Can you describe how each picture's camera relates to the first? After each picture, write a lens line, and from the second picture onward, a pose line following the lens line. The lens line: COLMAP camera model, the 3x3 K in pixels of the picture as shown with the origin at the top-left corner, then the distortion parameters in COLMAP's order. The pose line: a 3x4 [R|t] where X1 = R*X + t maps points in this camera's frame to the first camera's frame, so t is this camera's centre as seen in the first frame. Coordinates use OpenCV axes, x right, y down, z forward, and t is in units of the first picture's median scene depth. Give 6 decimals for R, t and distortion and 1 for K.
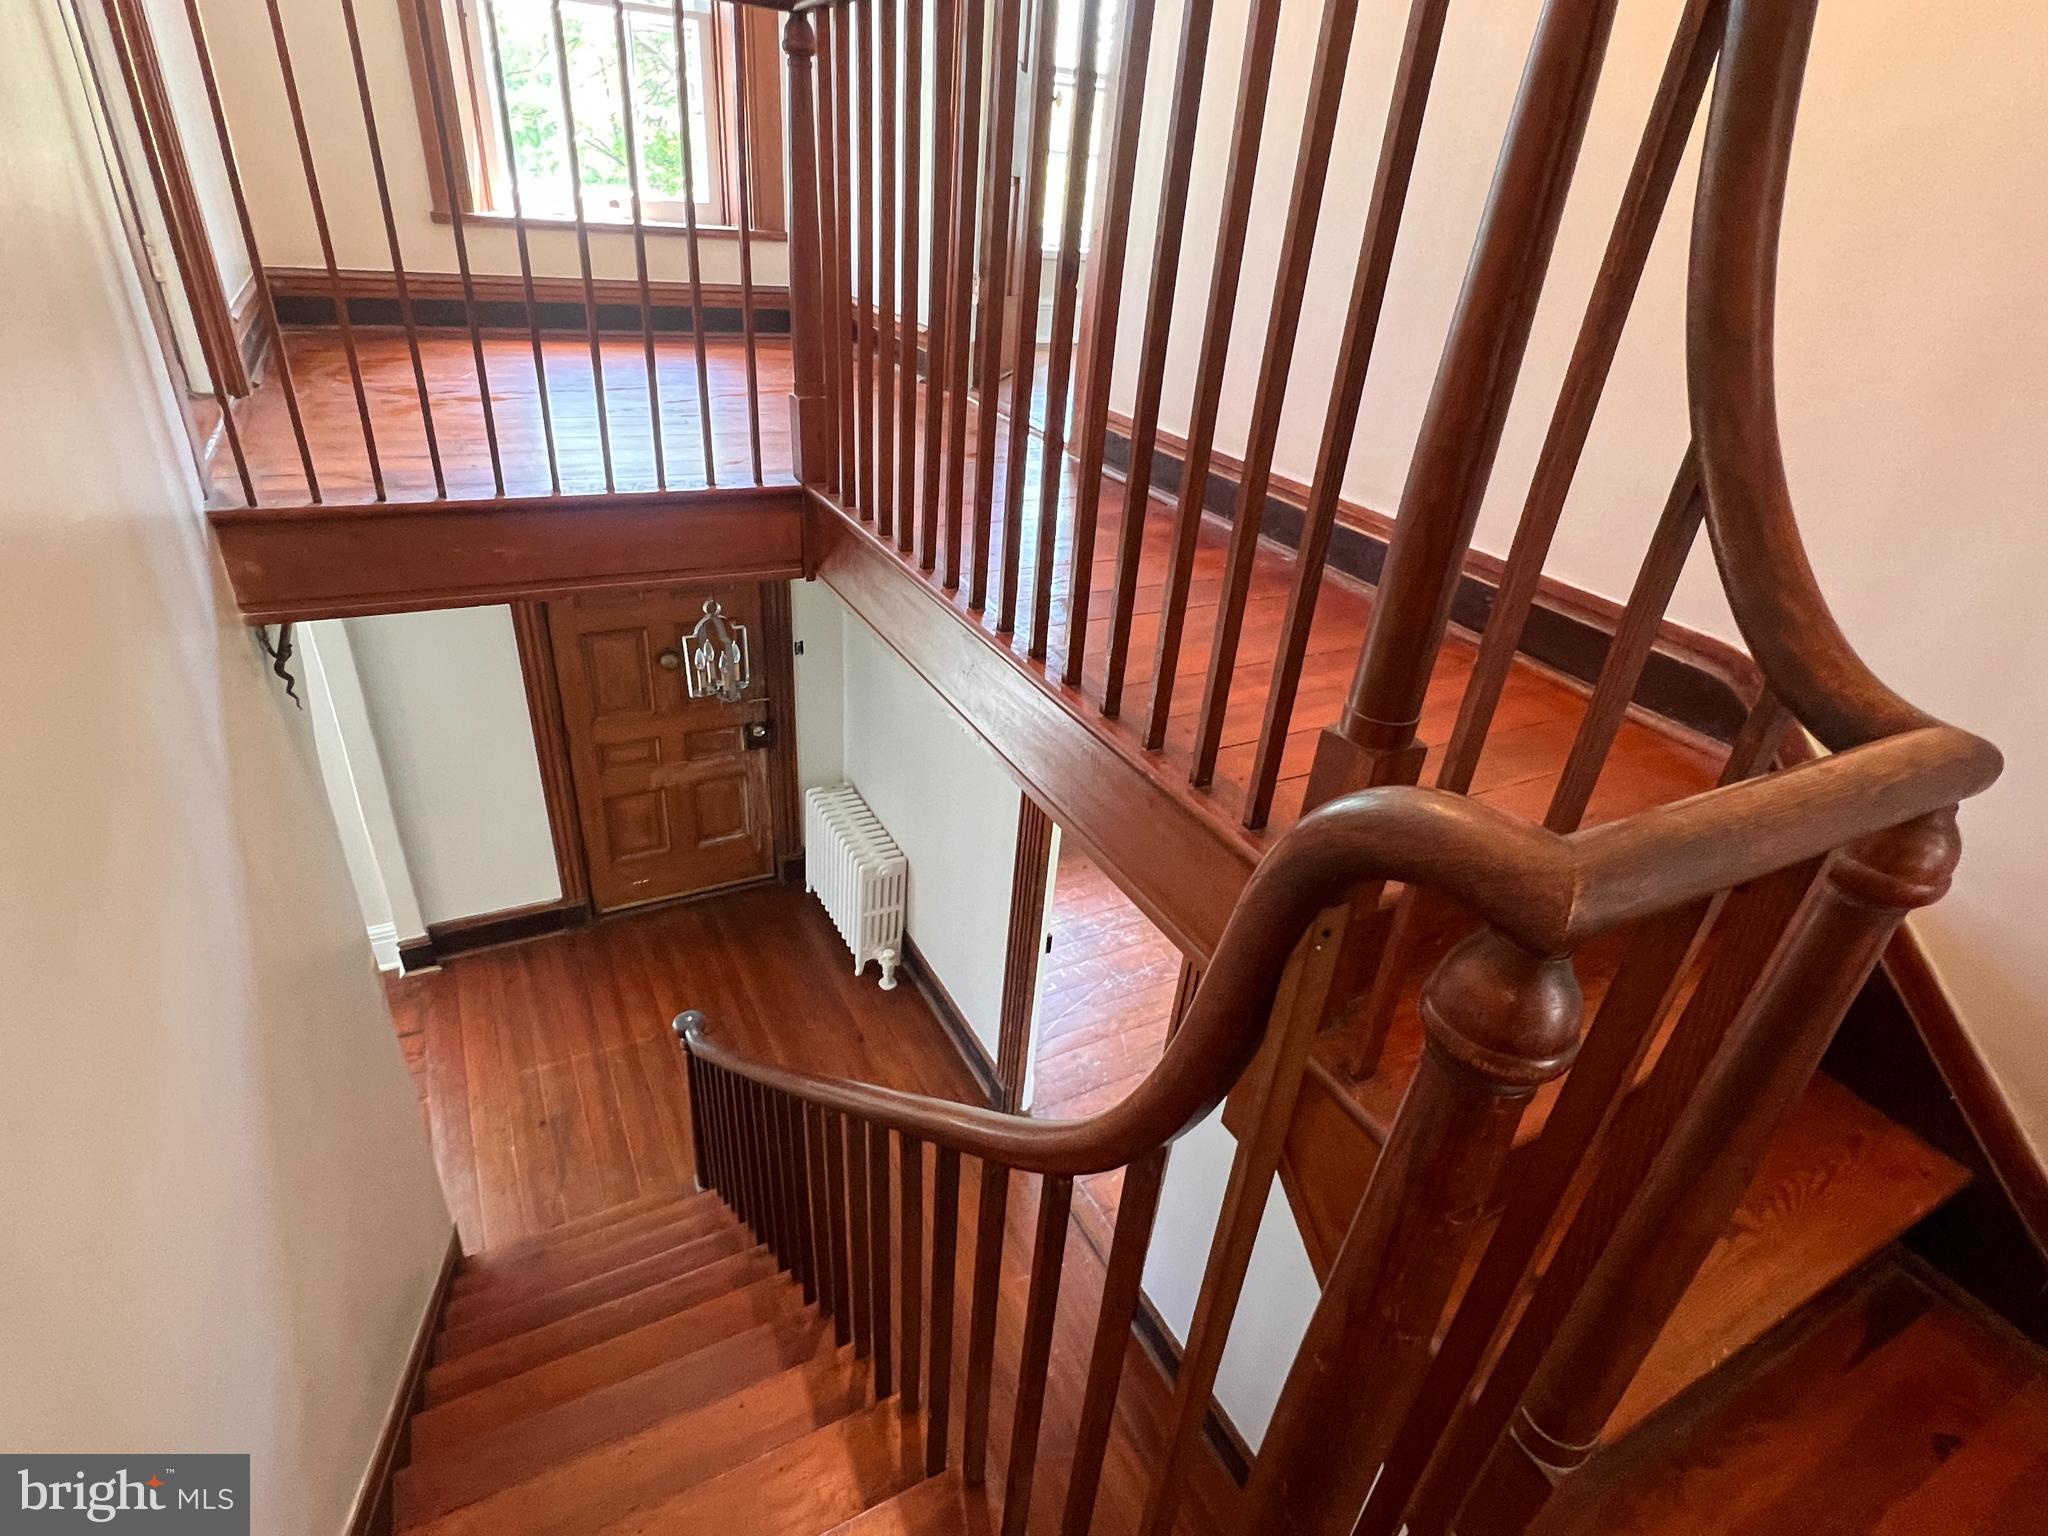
lens RADIAL K [[1024.5, 0, 1024.0], [0, 1024.5, 768.0], [0, 0, 1]] dist [0.003814, -0.000075]
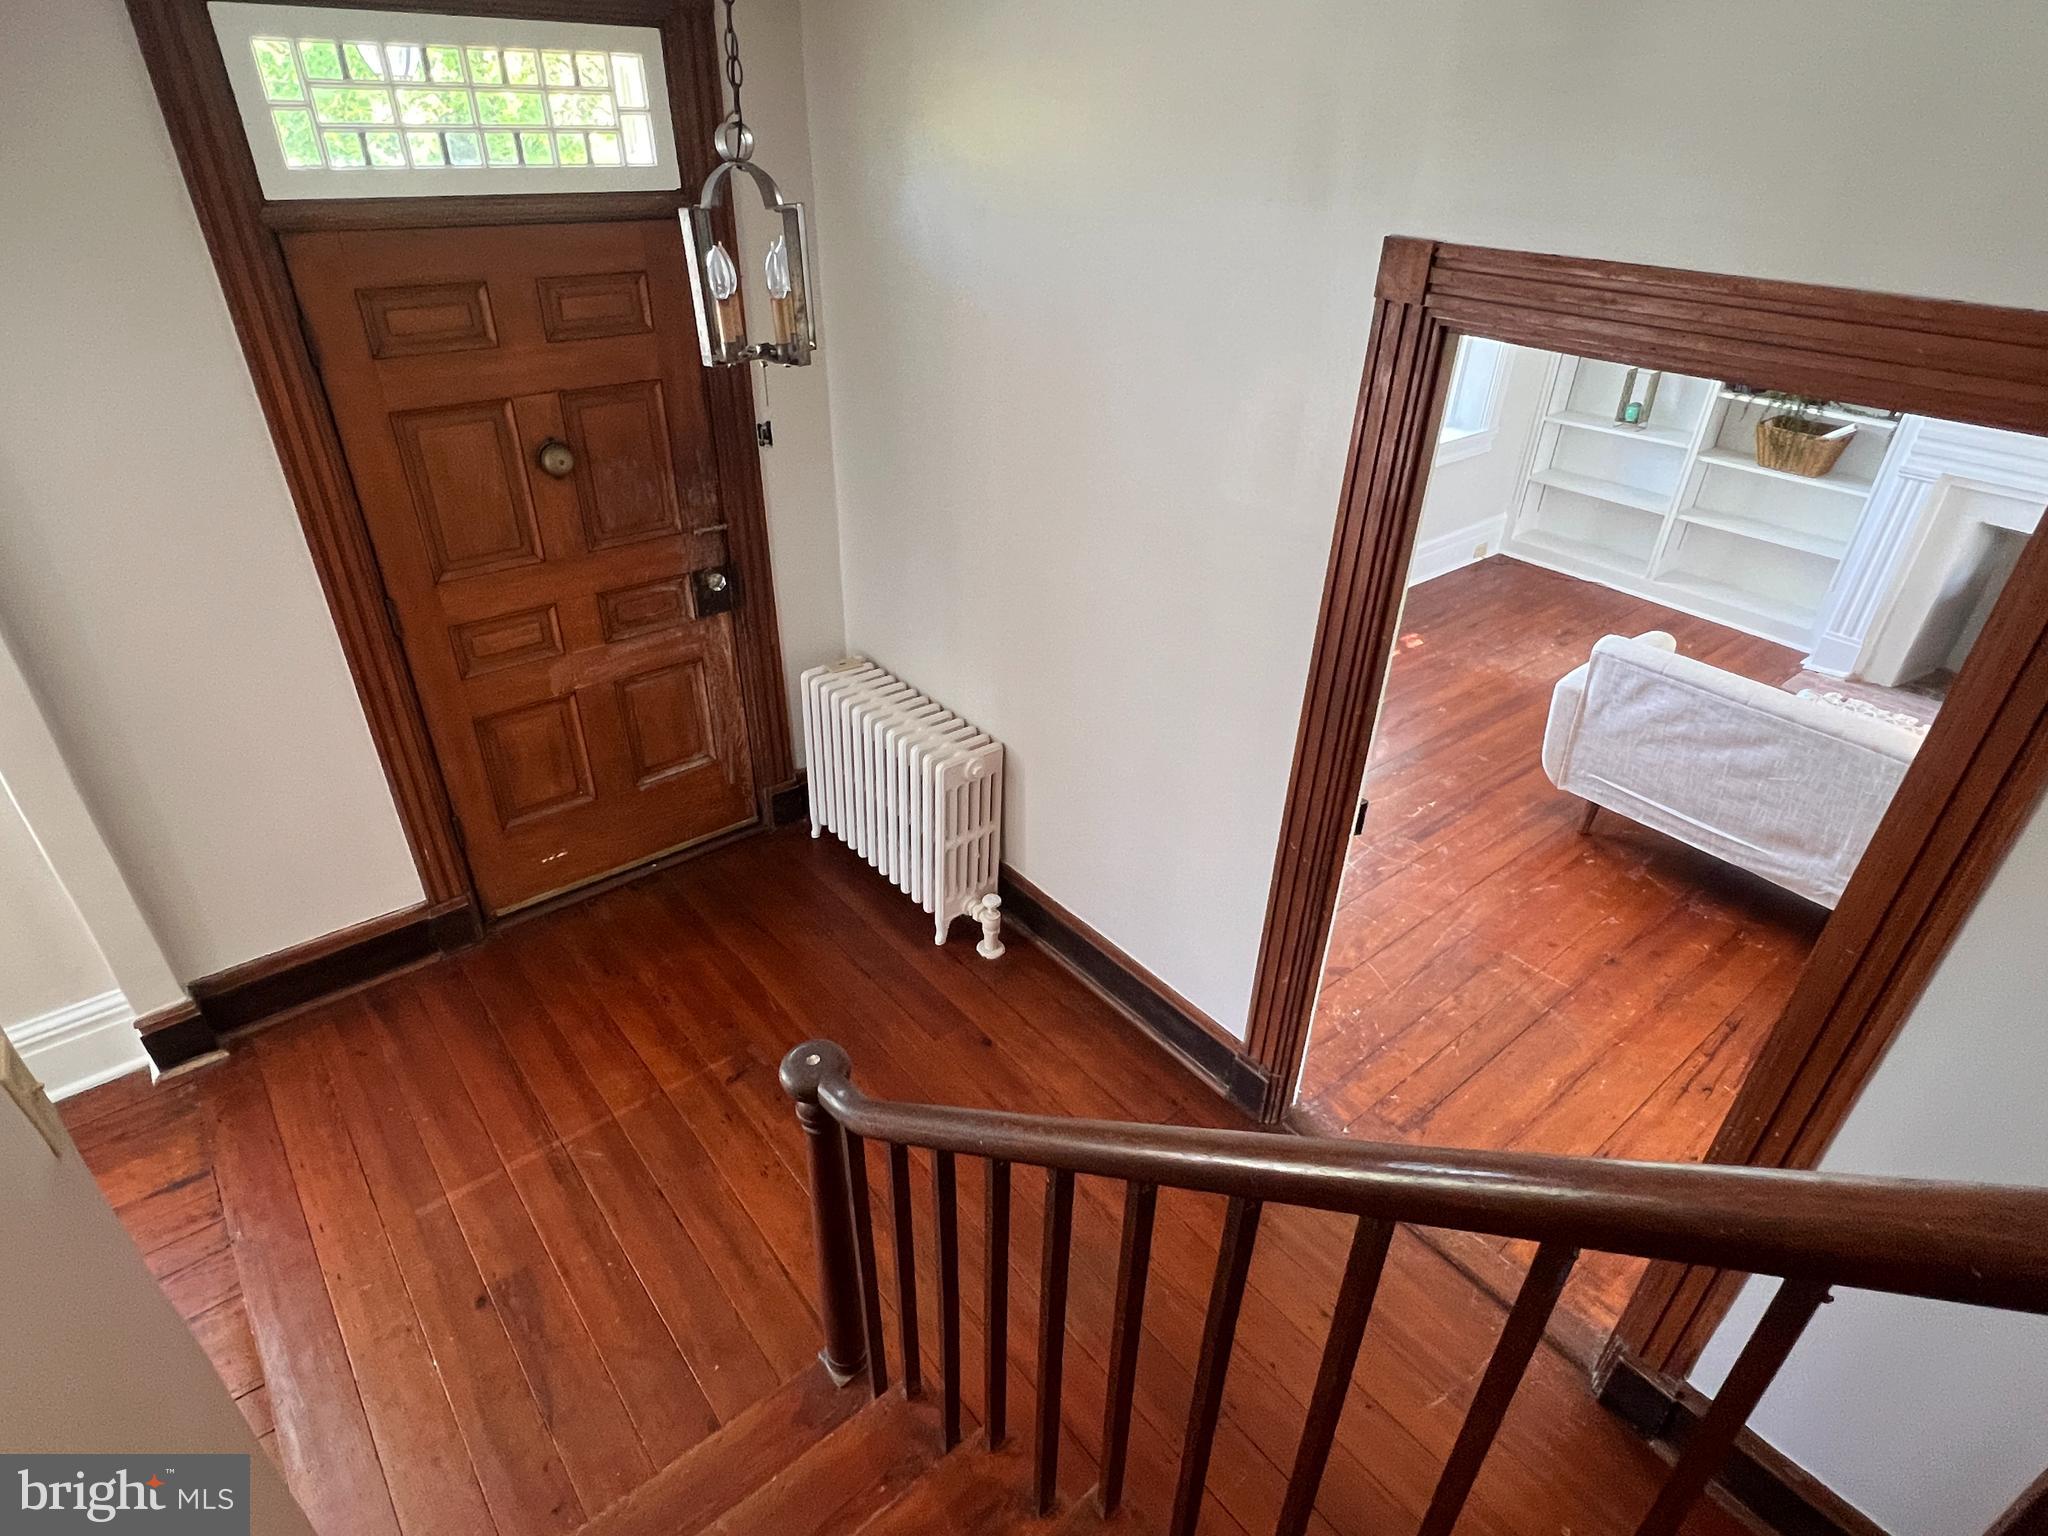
lens RADIAL K [[1085.7, 0, 1024.0], [0, 1085.7, 768.0], [0, 0, 1]] dist [-0.002915, 0.000963]
pose [[0.980069, -0.147430, 0.133153, -0.188710], [0.141185, 0.988441, 0.055239, 0.066491], [-0.139758, -0.035339, 0.989555, 0.342045]]
